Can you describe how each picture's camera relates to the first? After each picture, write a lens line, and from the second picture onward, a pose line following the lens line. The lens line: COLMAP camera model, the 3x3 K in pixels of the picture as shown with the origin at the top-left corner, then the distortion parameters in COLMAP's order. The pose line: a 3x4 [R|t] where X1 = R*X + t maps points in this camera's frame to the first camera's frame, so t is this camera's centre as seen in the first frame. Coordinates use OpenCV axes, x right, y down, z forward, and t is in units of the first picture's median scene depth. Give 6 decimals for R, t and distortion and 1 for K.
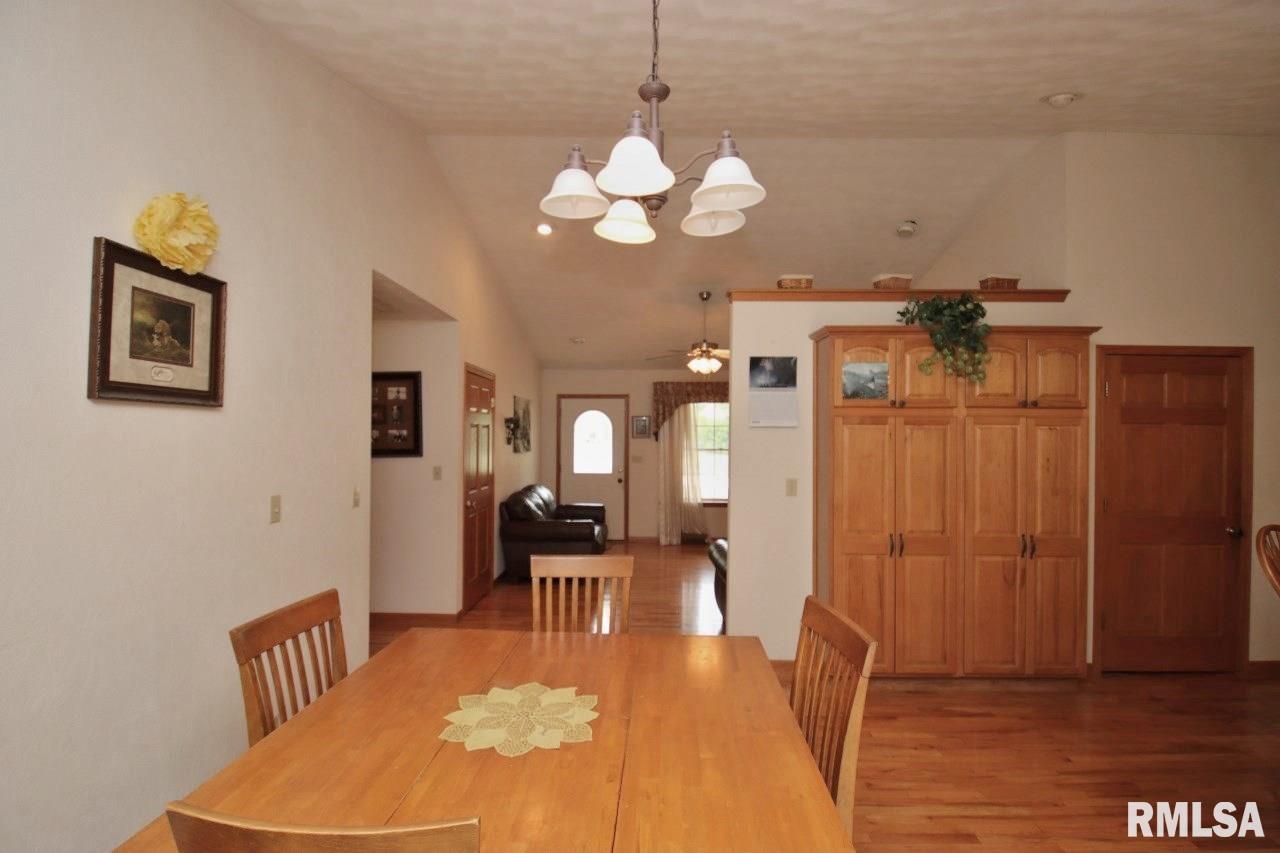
lens RADIAL K [[593.4, 0, 644.0], [0, 593.4, 430.5], [0, 0, 1]] dist [0.014291, -0.022827]
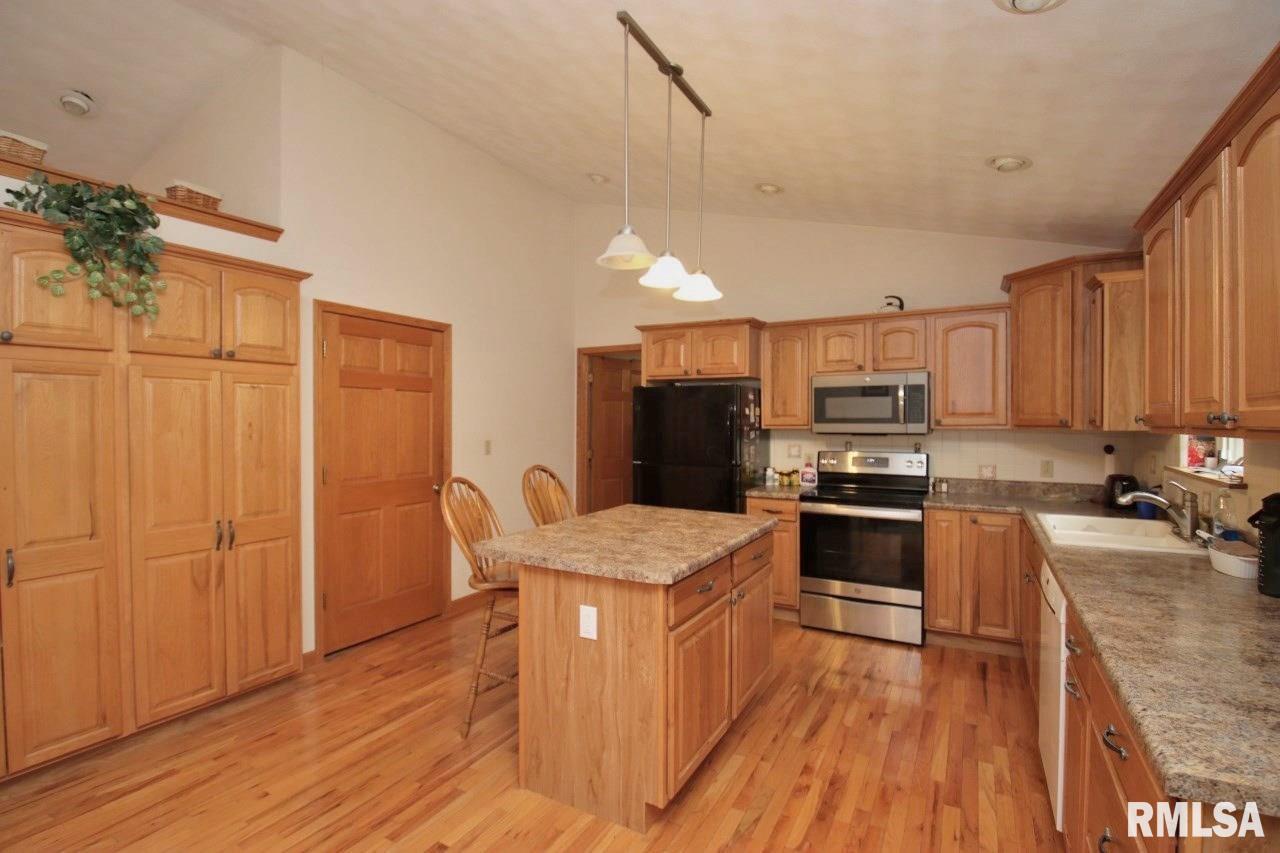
lens RADIAL K [[593.4, 0, 641.1], [0, 593.4, 425.3], [0, 0, 1]] dist [0.014291, -0.022827]
pose [[0.472948, -0.015295, 0.880958, 0.213991], [0.000800, 0.999856, 0.016930, 0.036323], [-0.881090, -0.007302, 0.472892, 0.142178]]
